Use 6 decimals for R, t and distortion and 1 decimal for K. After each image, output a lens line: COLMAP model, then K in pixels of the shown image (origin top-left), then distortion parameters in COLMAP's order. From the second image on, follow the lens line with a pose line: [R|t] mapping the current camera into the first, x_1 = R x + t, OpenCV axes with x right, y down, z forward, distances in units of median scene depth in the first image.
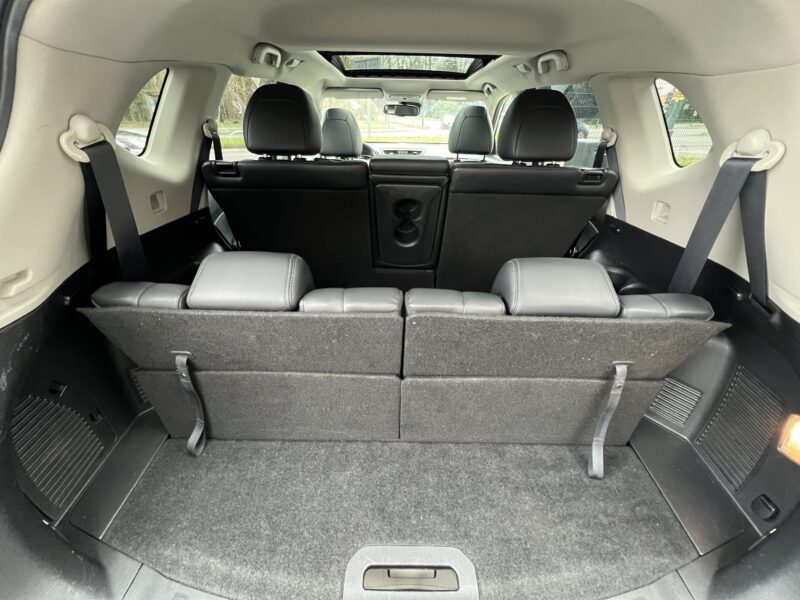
lens RADIAL K [[321.8, 0, 400.0], [0, 321.8, 300.0], [0, 0, 1]] dist [0.000641, 0.000103]
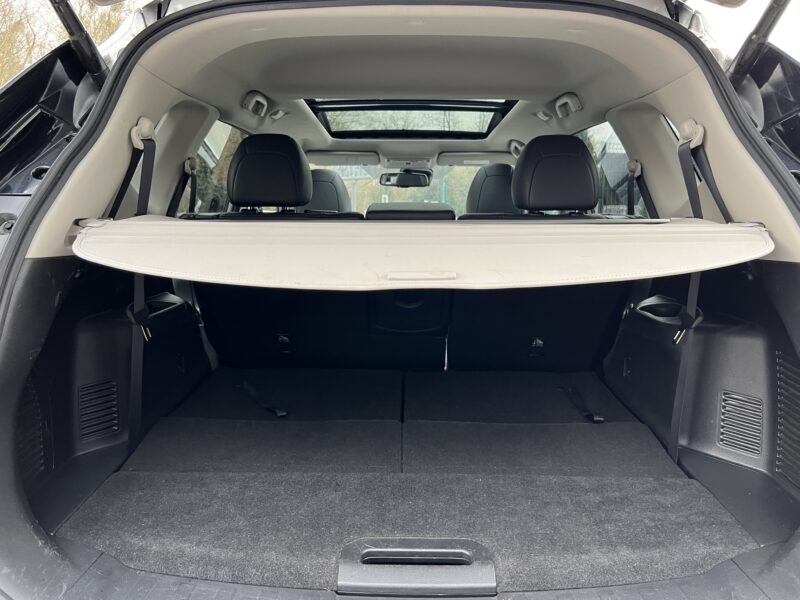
lens RADIAL K [[609.6, 0, 403.7], [0, 609.6, 295.8], [0, 0, 1]] dist [0.016241, -0.011543]
pose [[0.999882, -0.015101, -0.002830, 0.005962], [0.012841, 0.922519, -0.385737, 0.343251], [0.008436, 0.385655, 0.922604, -0.317431]]
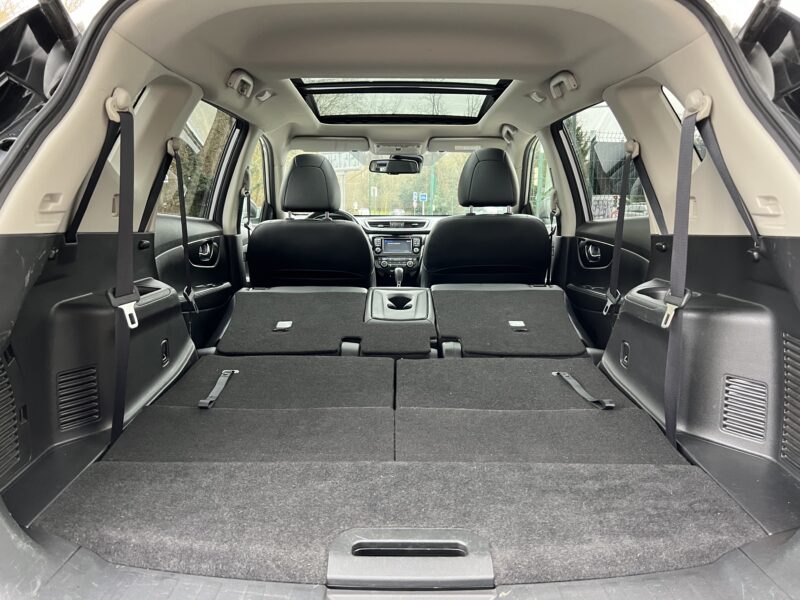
lens RADIAL K [[607.0, 0, 400.0], [0, 607.0, 300.0], [0, 0, 1]] dist [0.013798, -0.004239]
pose [[0.999813, -0.017648, 0.007887, 0.002723], [0.019311, 0.930149, -0.366674, 0.340638], [-0.000865, 0.366758, 0.930316, -0.275398]]
